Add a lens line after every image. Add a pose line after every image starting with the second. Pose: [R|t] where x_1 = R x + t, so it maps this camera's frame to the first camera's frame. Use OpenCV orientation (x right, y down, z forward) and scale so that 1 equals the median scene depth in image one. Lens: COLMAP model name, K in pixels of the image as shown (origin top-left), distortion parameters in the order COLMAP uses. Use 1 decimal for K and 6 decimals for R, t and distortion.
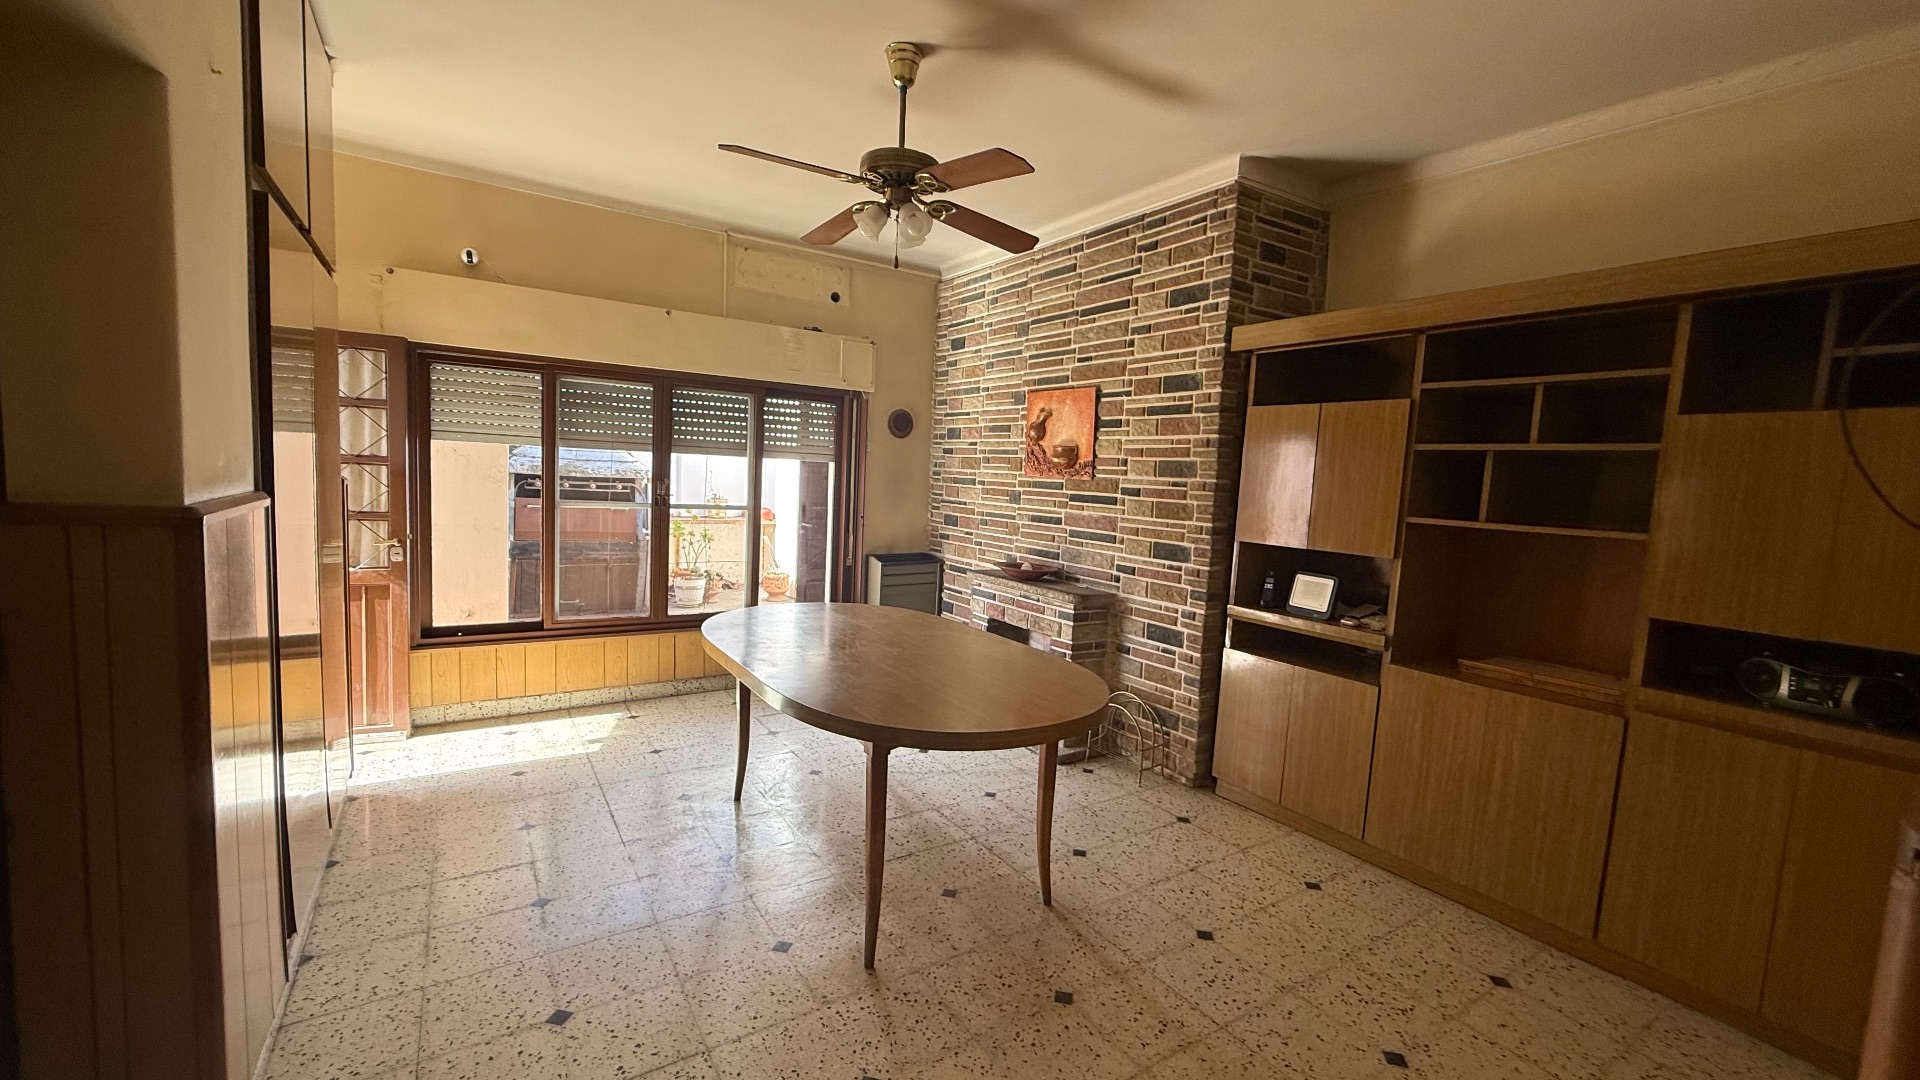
lens RADIAL K [[760.4, 0, 956.3], [0, 760.4, 541.1], [0, 0, 1]] dist [-0.000066, -0.000039]
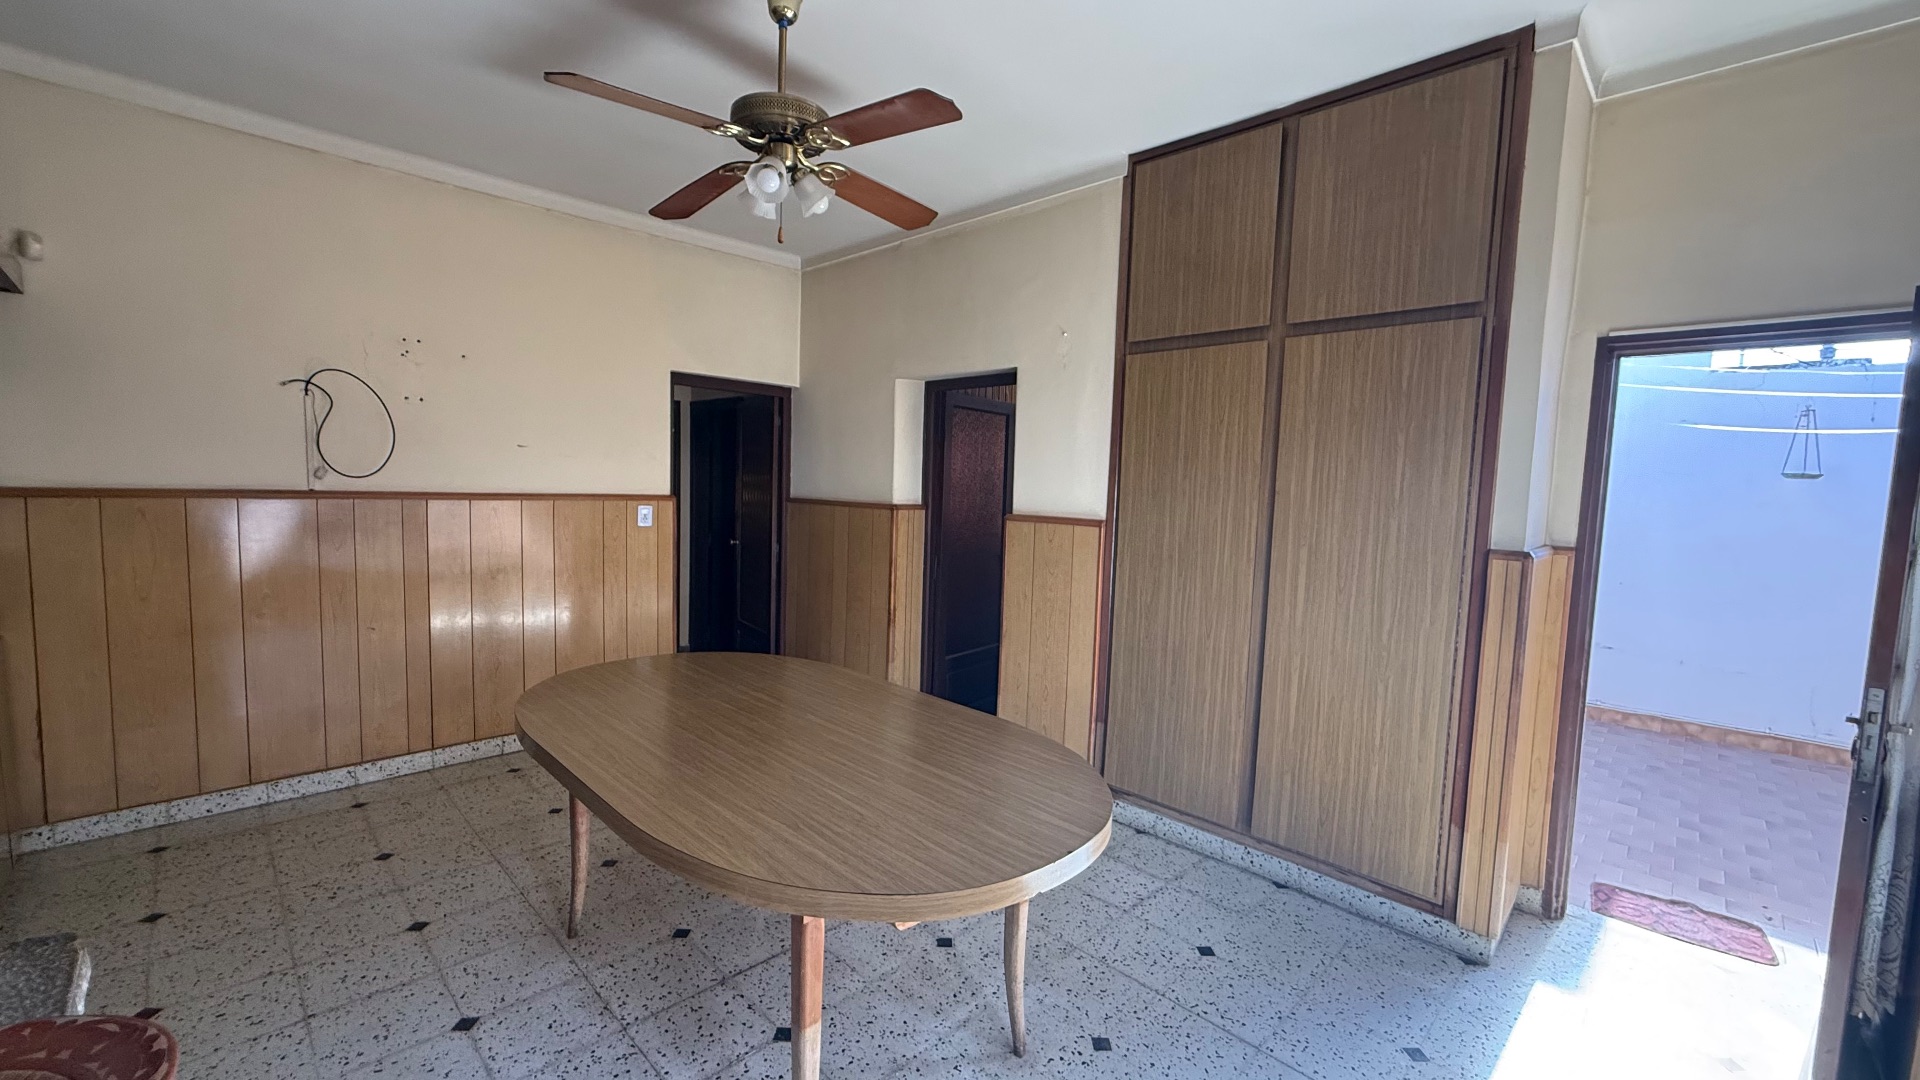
lens RADIAL K [[761.0, 0, 957.4], [0, 761.0, 538.2], [0, 0, 1]] dist [-0.000322, -0.000104]
pose [[-0.974172, -0.059345, -0.217869, -0.070545], [-0.094481, 0.983452, 0.154579, -0.125719], [0.205090, 0.171171, -0.963659, 1.257086]]
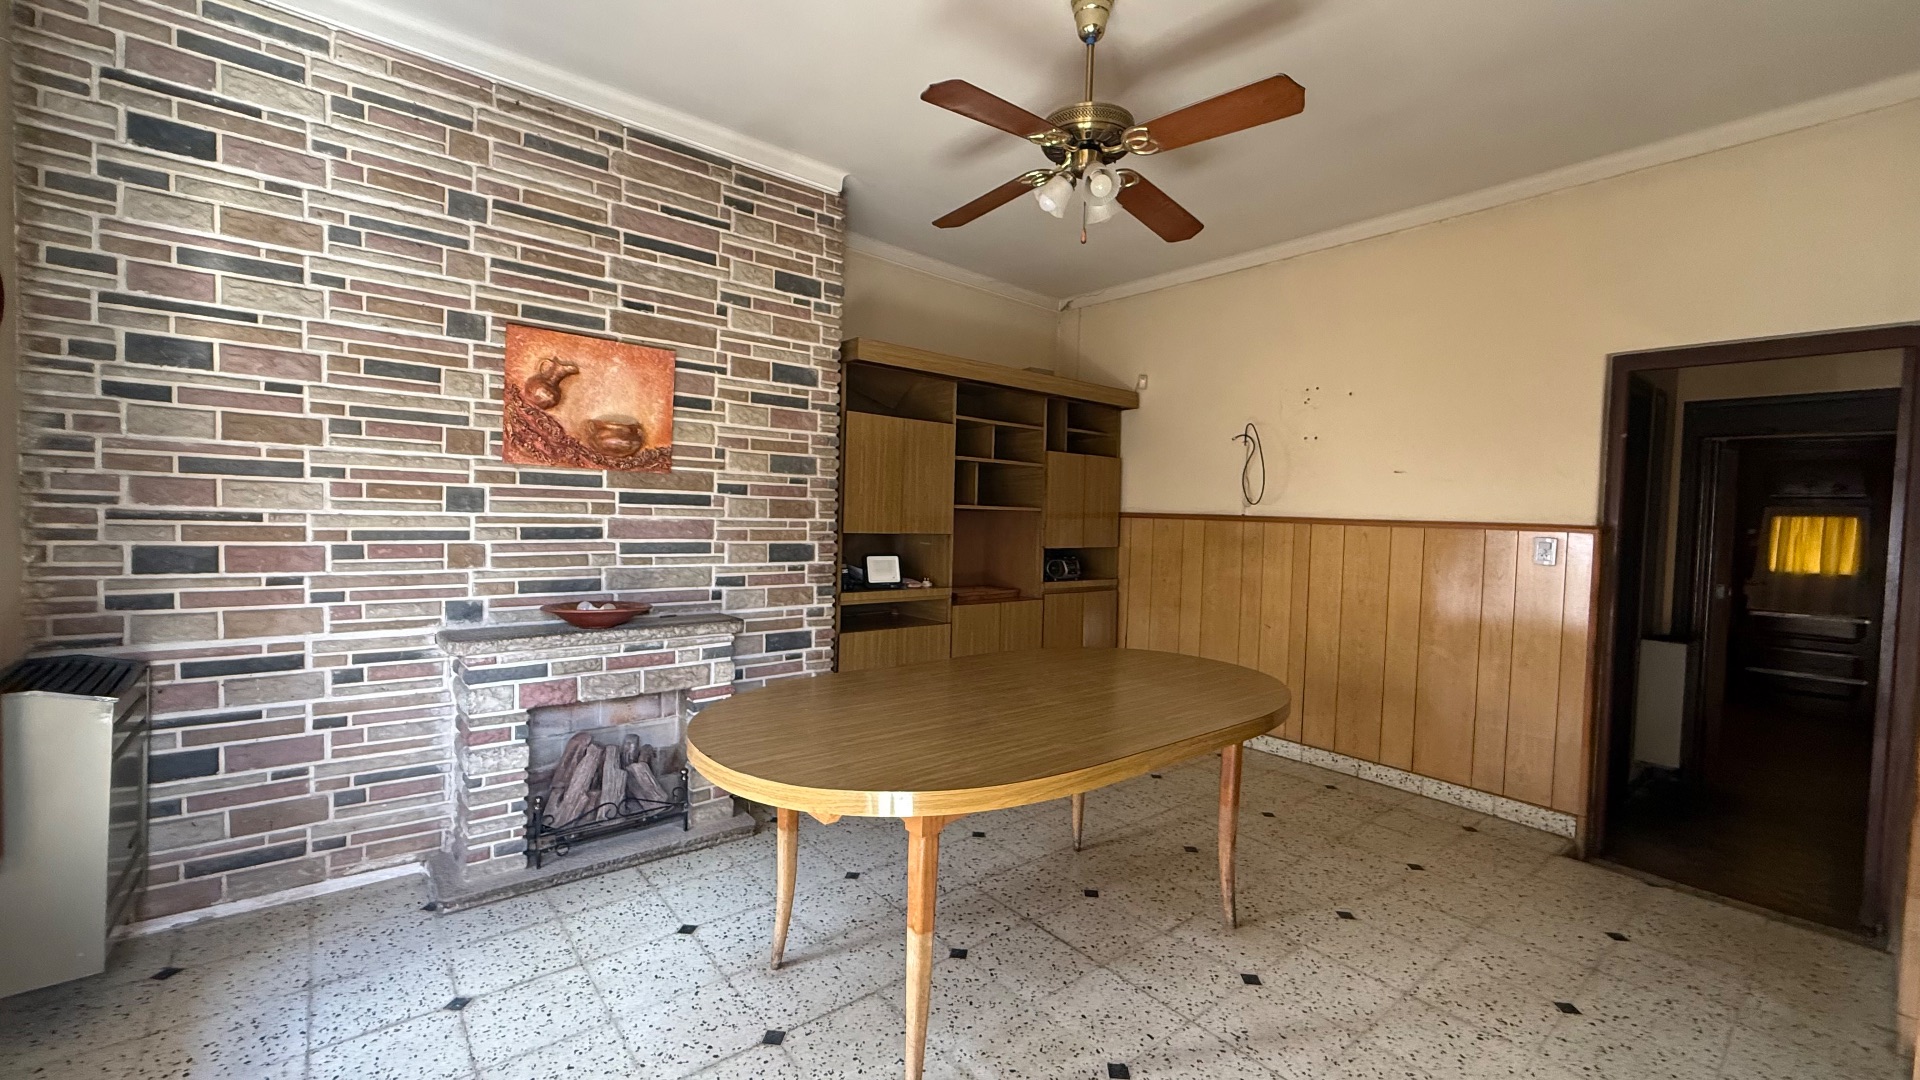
lens RADIAL K [[760.4, 0, 956.3], [0, 760.4, 541.1], [0, 0, 1]] dist [-0.000066, -0.000039]
pose [[-0.108877, -0.086902, 0.990249, -0.634205], [0.055346, 0.994096, 0.093325, -0.071644], [-0.992513, 0.064967, -0.103425, 0.835841]]
